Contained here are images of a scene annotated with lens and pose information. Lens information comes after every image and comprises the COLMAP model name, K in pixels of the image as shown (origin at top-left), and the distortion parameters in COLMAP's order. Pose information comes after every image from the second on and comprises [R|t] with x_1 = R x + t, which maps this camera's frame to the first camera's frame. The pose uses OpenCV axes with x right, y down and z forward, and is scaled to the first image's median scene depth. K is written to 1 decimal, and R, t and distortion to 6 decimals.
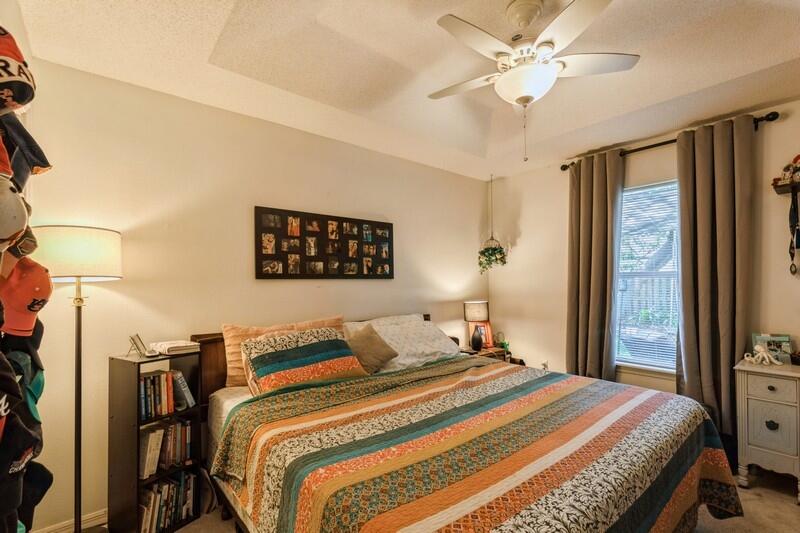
lens RADIAL K [[361.7, 0, 402.1], [0, 361.7, 274.9], [0, 0, 1]] dist [0.007768, -0.000305]
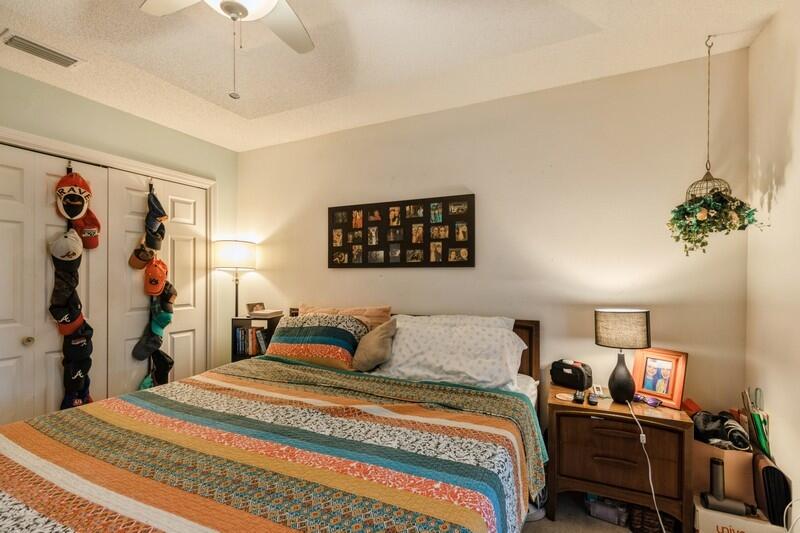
lens RADIAL K [[361.7, 0, 401.5], [0, 361.7, 267.6], [0, 0, 1]] dist [0.007768, -0.000305]
pose [[0.422835, -0.008785, -0.906164, 0.693472], [0.013133, 0.999907, -0.003566, 0.014903], [0.906111, -0.010393, 0.422912, 0.626701]]
